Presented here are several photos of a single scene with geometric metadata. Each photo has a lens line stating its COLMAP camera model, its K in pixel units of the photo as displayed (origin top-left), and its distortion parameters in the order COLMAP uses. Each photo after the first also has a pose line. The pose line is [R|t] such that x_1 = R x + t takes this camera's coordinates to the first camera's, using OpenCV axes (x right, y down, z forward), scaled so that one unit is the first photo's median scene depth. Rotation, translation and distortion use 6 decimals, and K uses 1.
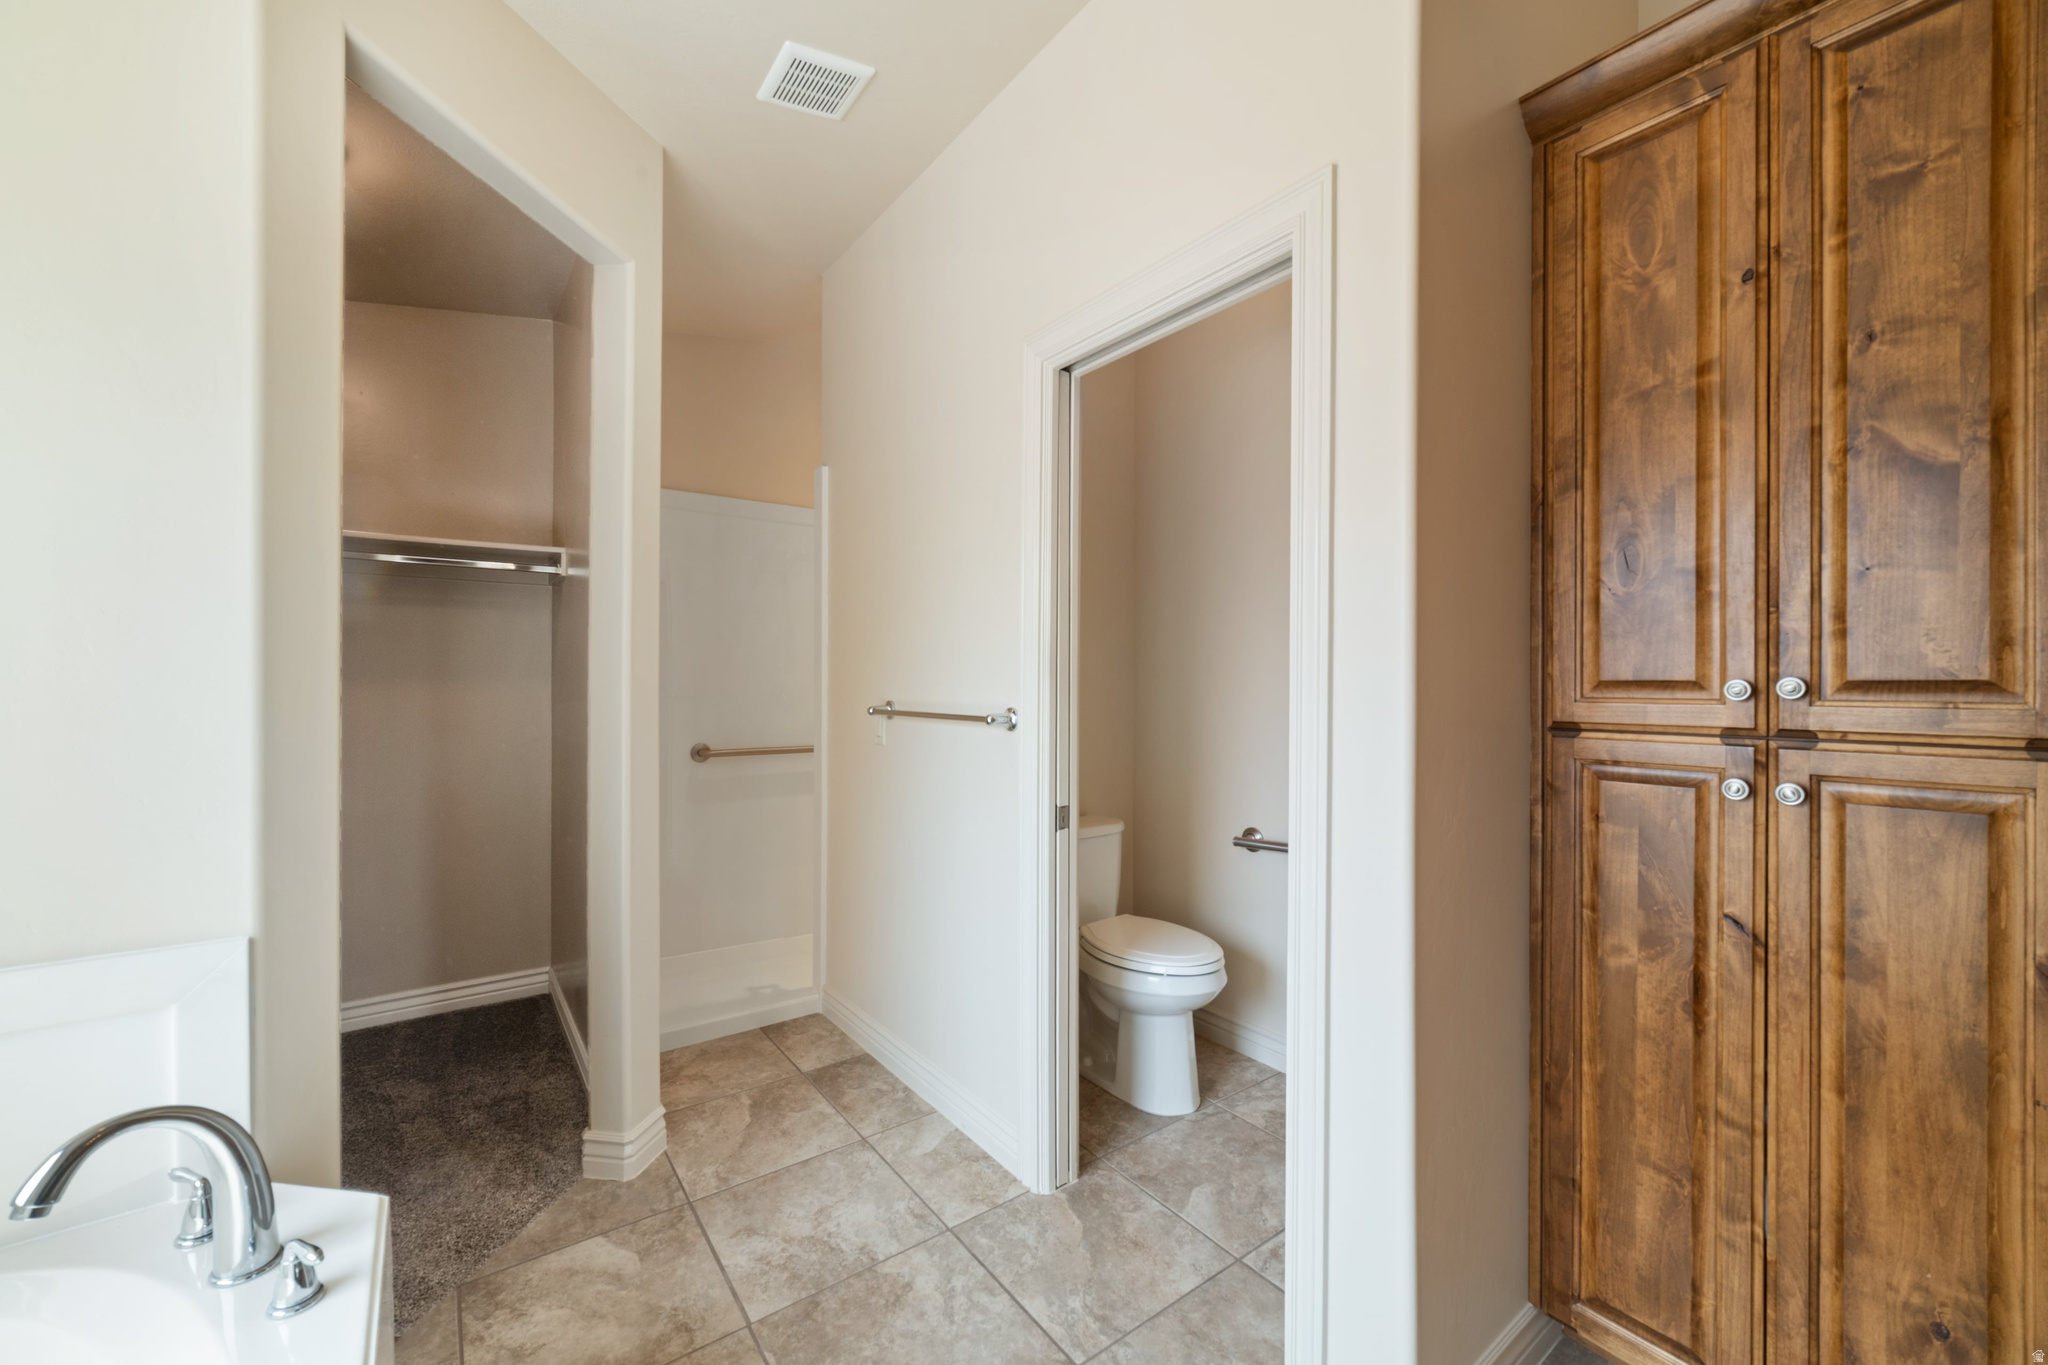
lens RADIAL K [[792.1, 0, 1025.4], [0, 792.1, 680.5], [0, 0, 1]] dist [0.007953, -0.000018]
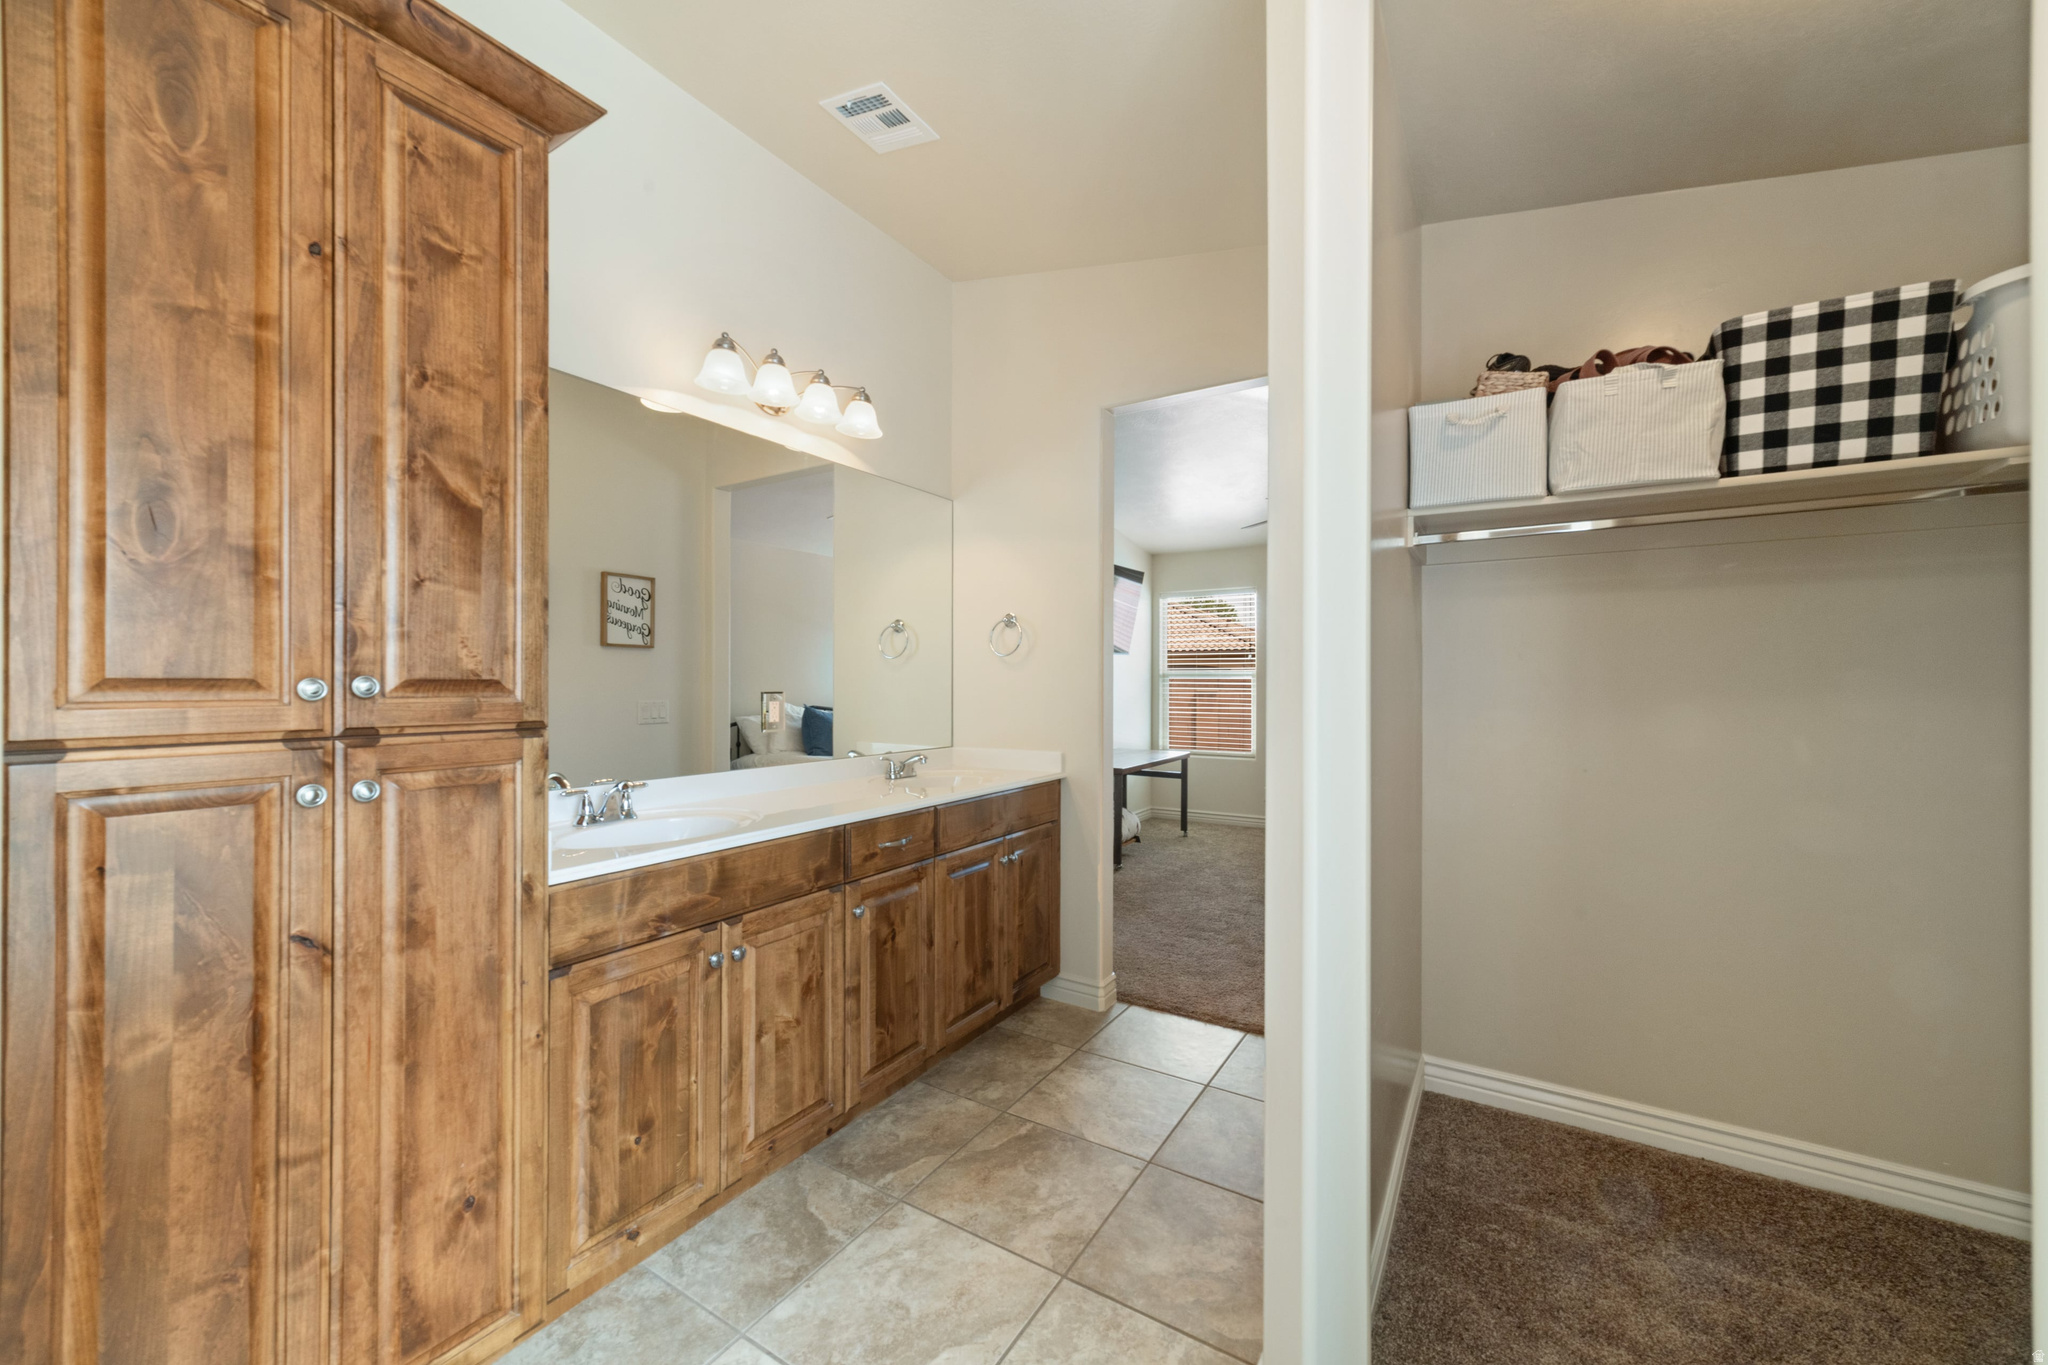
lens RADIAL K [[792.1, 0, 1024.6], [0, 792.1, 685.1], [0, 0, 1]] dist [0.007953, -0.000018]
pose [[-0.367916, -0.002021, 0.929857, -0.270621], [-0.002902, 0.999995, 0.001026, 0.003599], [-0.929855, -0.002321, -0.367920, 0.549258]]
